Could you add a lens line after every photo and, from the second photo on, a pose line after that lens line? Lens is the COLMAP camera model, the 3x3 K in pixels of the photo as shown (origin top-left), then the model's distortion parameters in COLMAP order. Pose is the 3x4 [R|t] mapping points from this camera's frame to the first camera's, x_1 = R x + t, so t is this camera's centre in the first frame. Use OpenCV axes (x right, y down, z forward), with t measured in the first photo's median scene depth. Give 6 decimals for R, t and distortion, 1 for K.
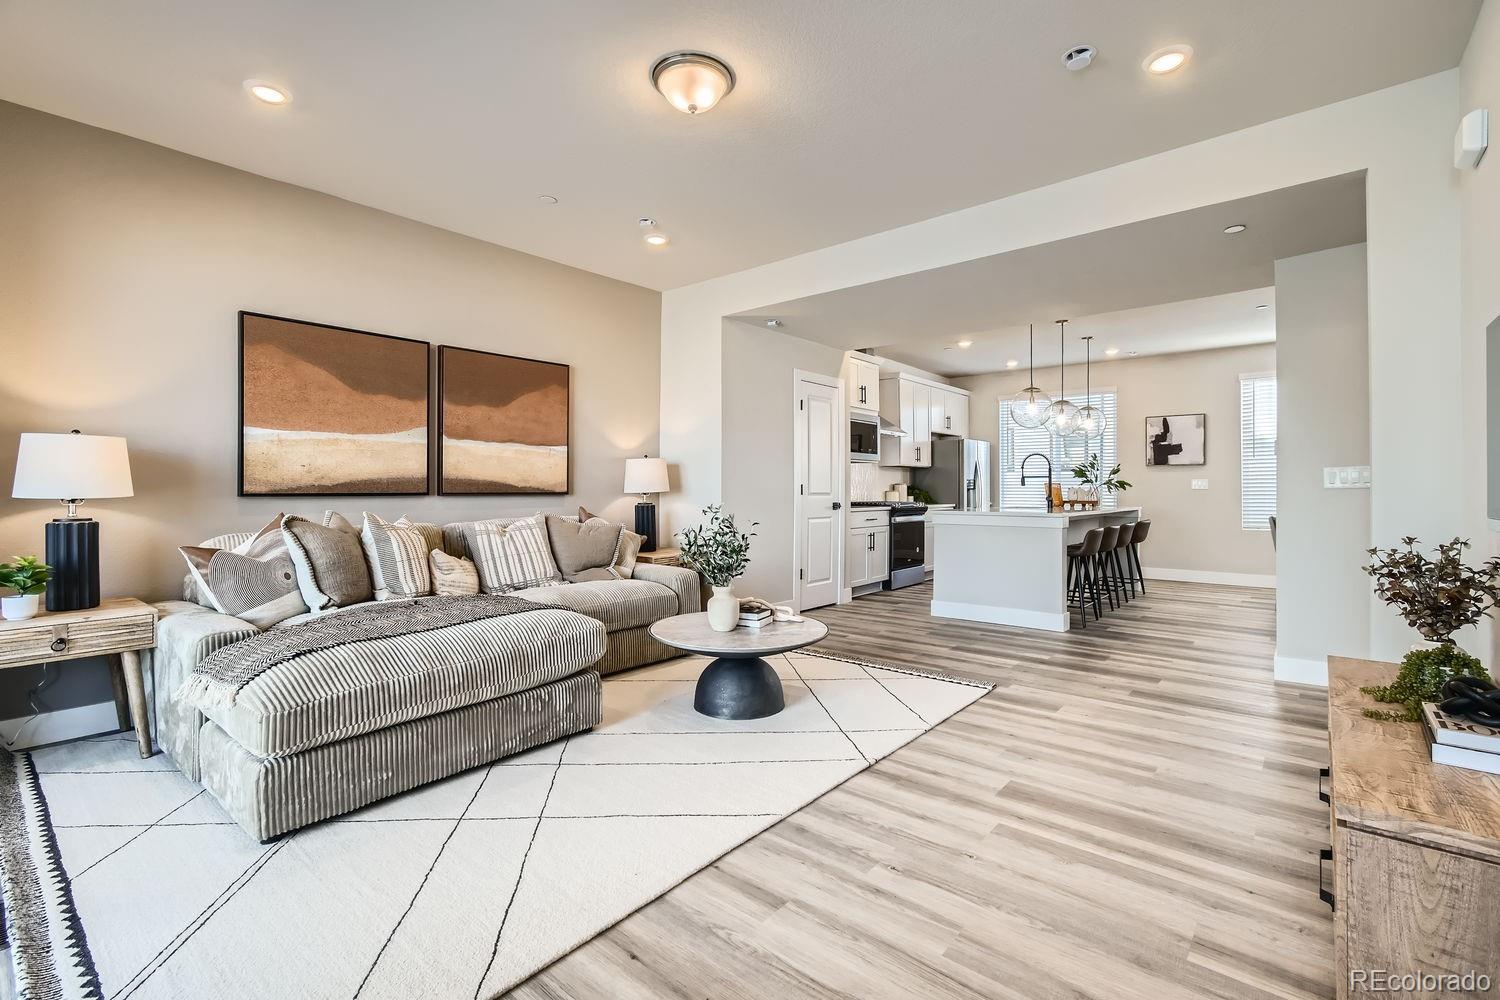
lens RADIAL K [[667.9, 0, 757.1], [0, 667.9, 490.5], [0, 0, 1]] dist [-0.003312, 0.002496]
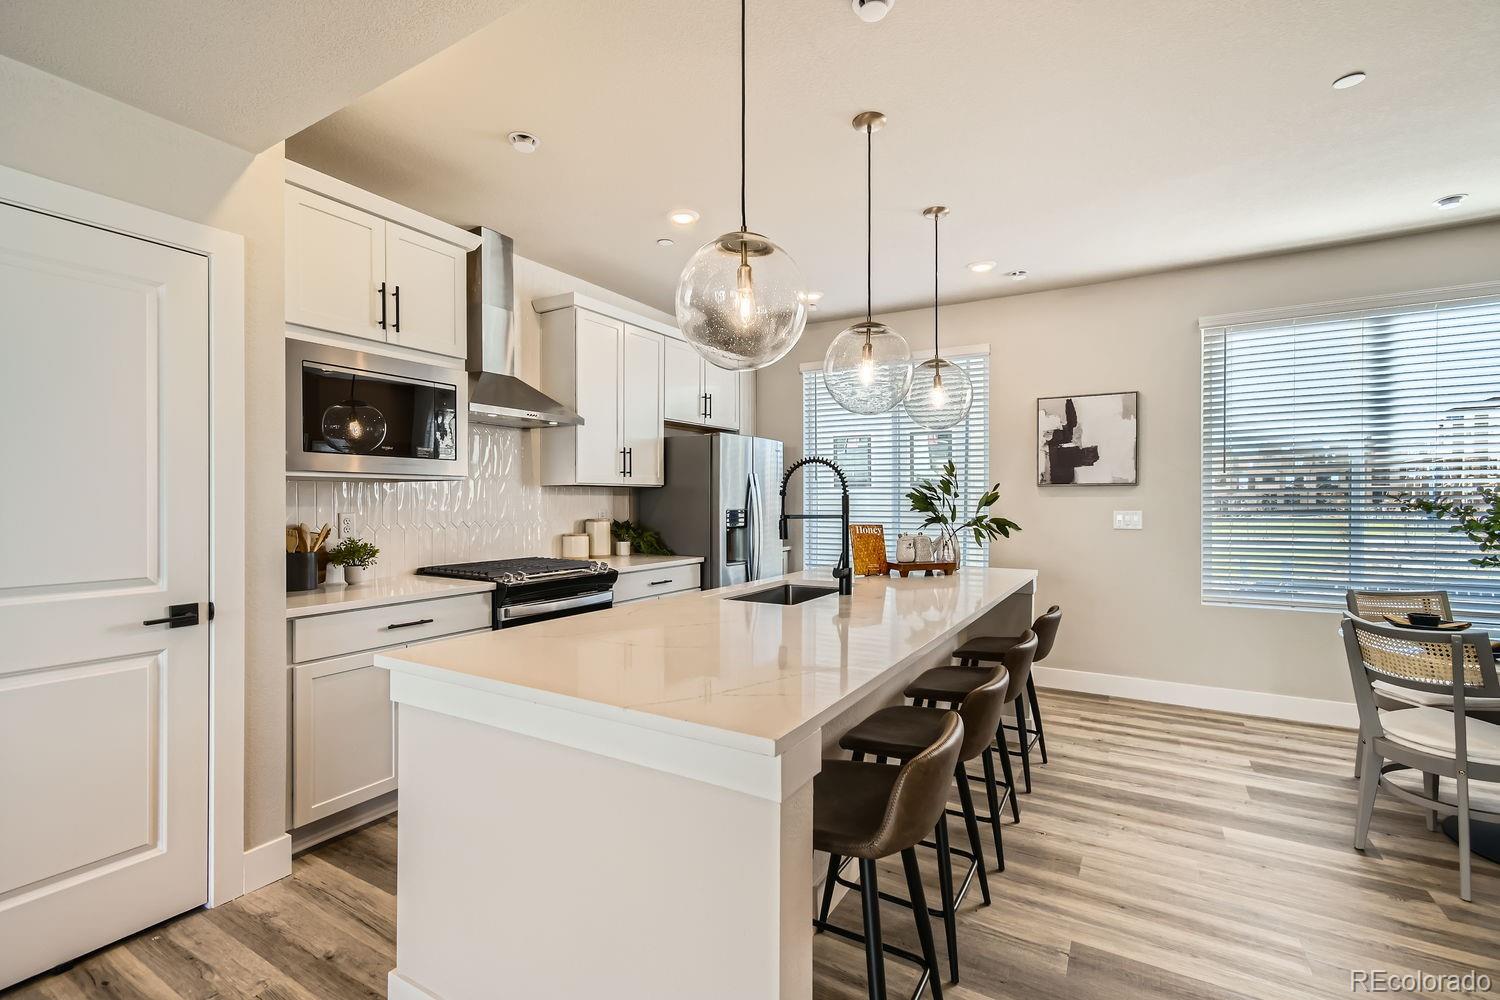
lens RADIAL K [[667.9, 0, 744.0], [0, 667.9, 501.5], [0, 0, 1]] dist [-0.003312, 0.002496]
pose [[0.987184, -0.002807, 0.159563, 0.285152], [0.002856, 0.999996, -0.000074, -0.027819], [-0.159562, 0.000528, 0.987188, 0.553037]]
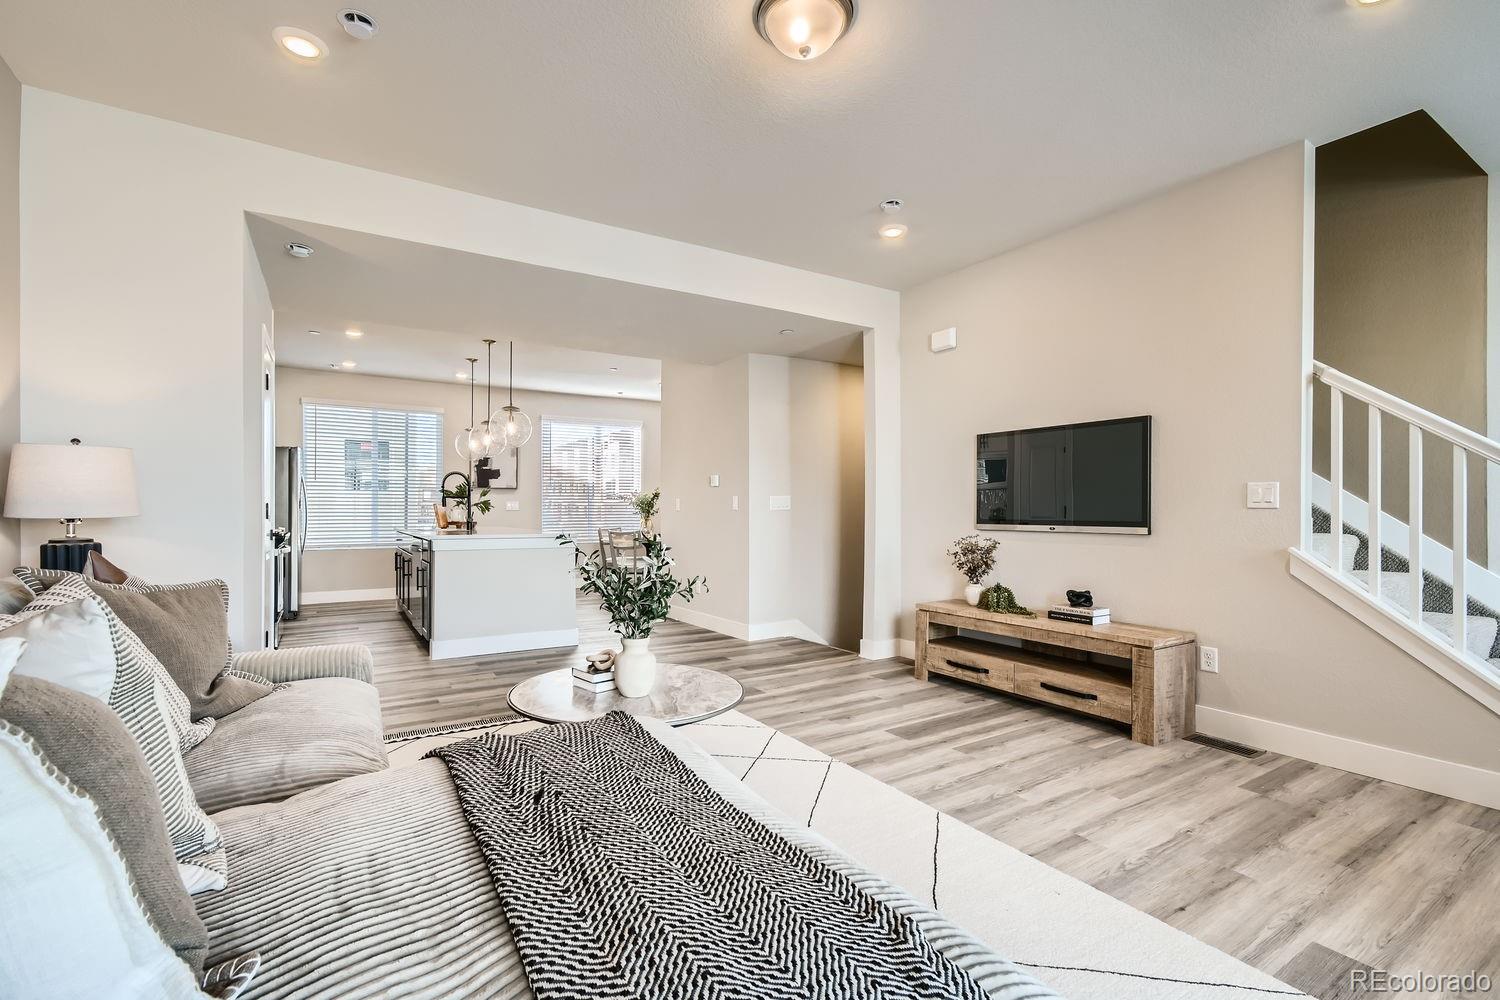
lens RADIAL K [[667.9, 0, 749.6], [0, 667.9, 507.1], [0, 0, 1]] dist [-0.003312, 0.002496]
pose [[0.304679, 0.002497, 0.952452, -0.328319], [0.003423, 0.999987, -0.003717, -0.001833], [-0.952449, 0.004393, 0.304667, 0.289891]]
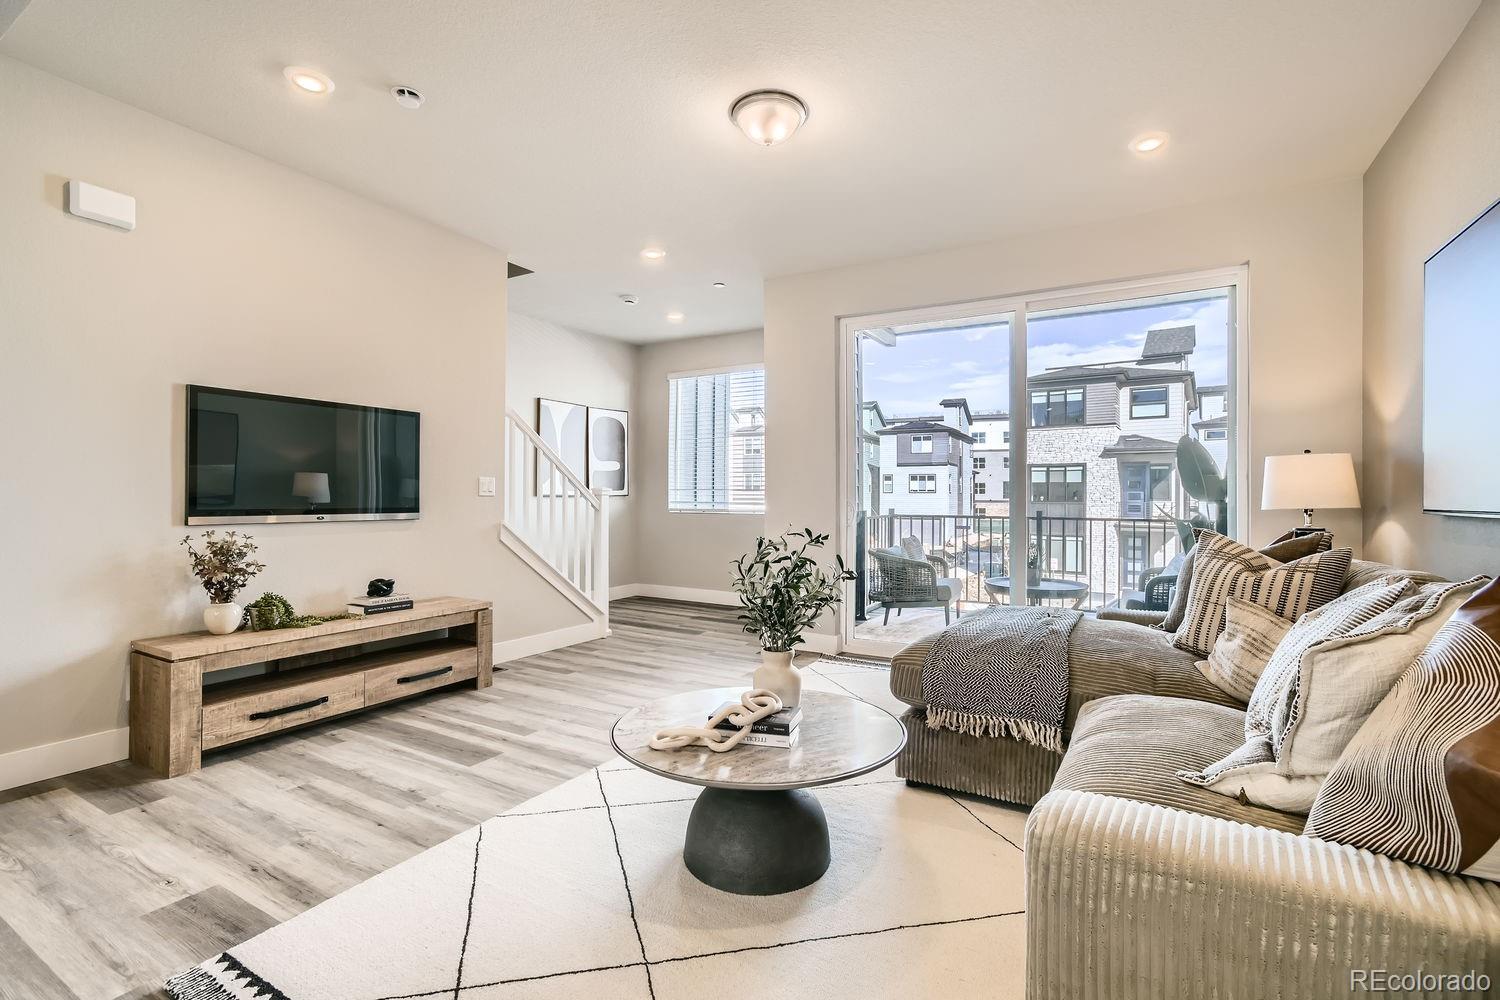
lens RADIAL K [[667.9, 0, 754.4], [0, 667.9, 504.6], [0, 0, 1]] dist [-0.003312, 0.002496]
pose [[-0.985126, -0.003728, -0.171795, 0.038590], [-0.006111, 0.999892, 0.013345, -0.003311], [0.171727, 0.014197, -0.985042, 0.732249]]
